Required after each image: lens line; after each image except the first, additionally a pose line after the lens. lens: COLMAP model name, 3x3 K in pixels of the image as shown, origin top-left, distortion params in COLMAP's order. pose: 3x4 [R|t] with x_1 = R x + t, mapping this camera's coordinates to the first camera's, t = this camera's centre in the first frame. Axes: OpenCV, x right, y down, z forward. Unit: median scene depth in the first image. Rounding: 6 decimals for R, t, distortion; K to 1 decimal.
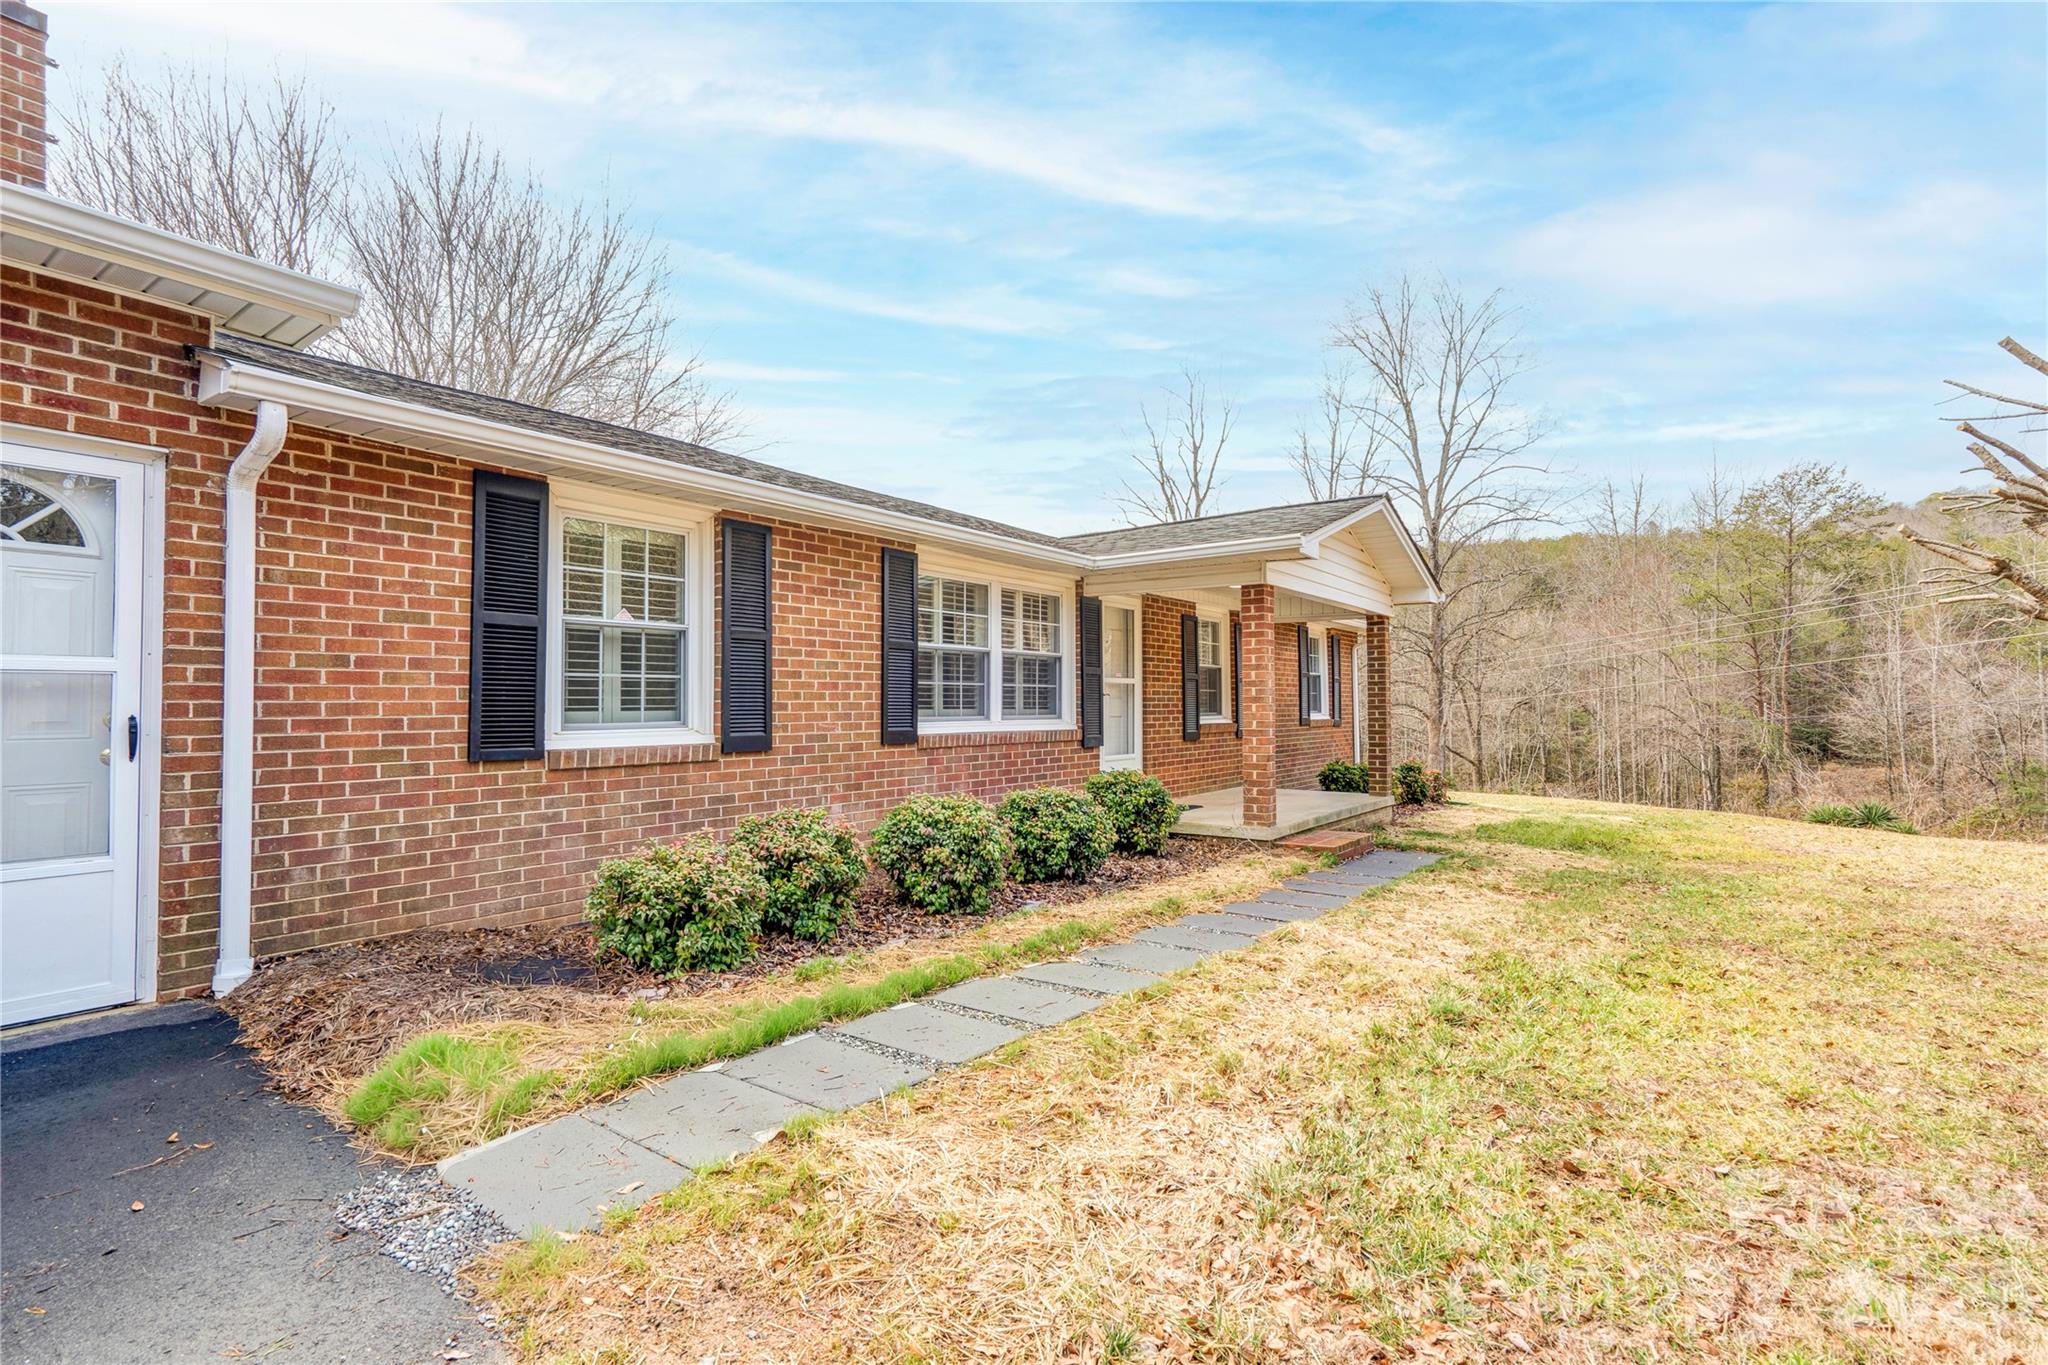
lens RADIAL K [[940.2, 0, 1009.3], [0, 940.2, 675.7], [0, 0, 1]] dist [0.007091, 0.008439]
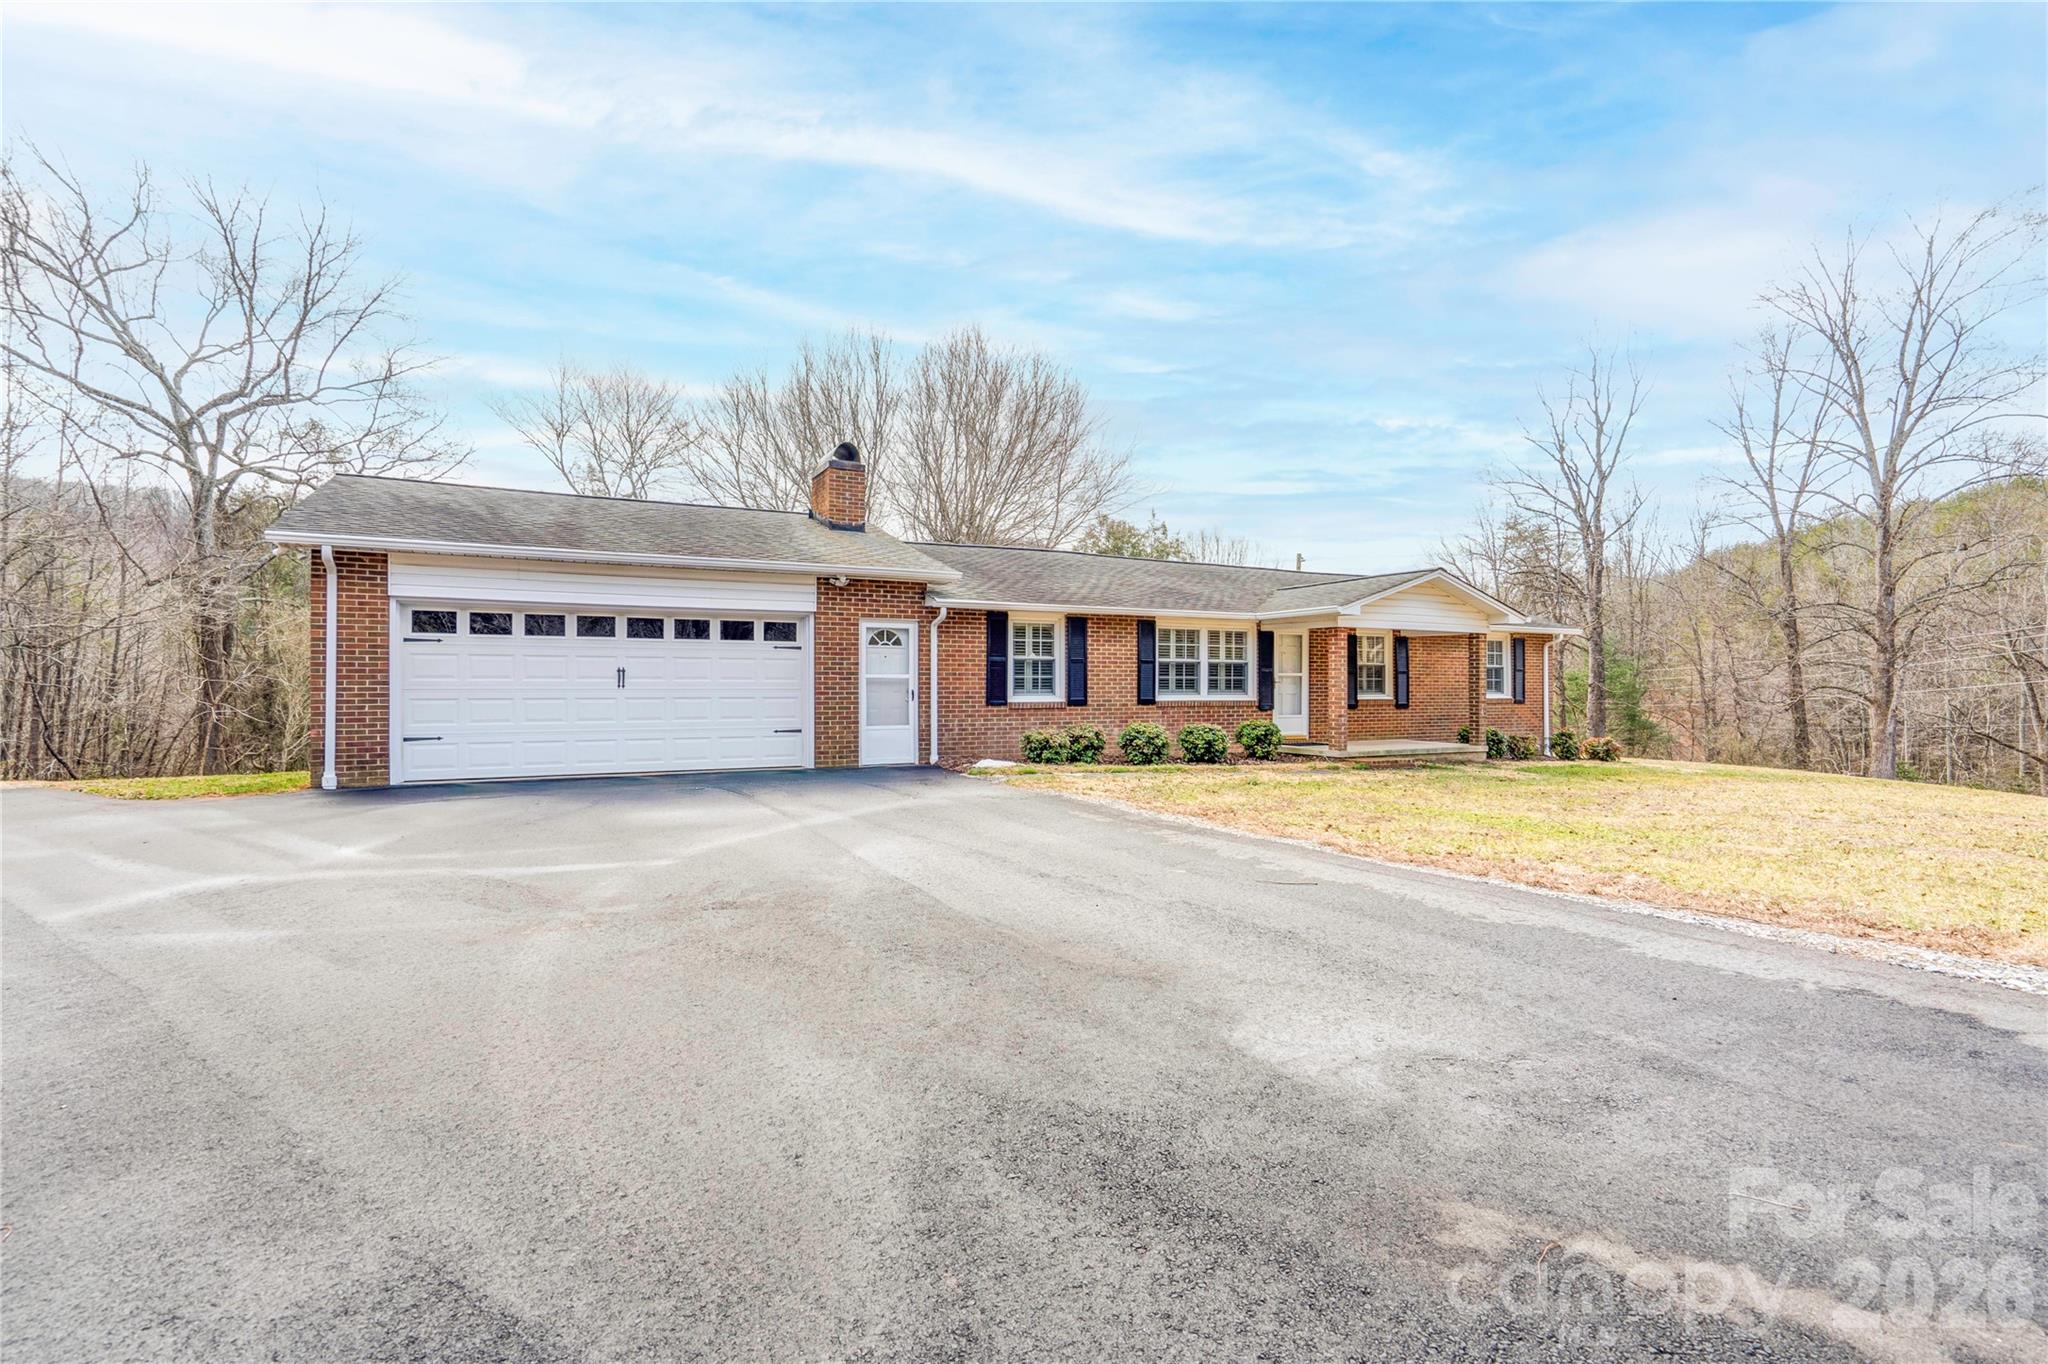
lens RADIAL K [[940.2, 0, 1009.3], [0, 940.2, 675.2], [0, 0, 1]] dist [0.007091, 0.008439]
pose [[0.898774, -0.000291, -0.438412, 0.671284], [0.009882, 0.999759, 0.019594, -0.053500], [0.438301, -0.021943, 0.898561, -1.375837]]
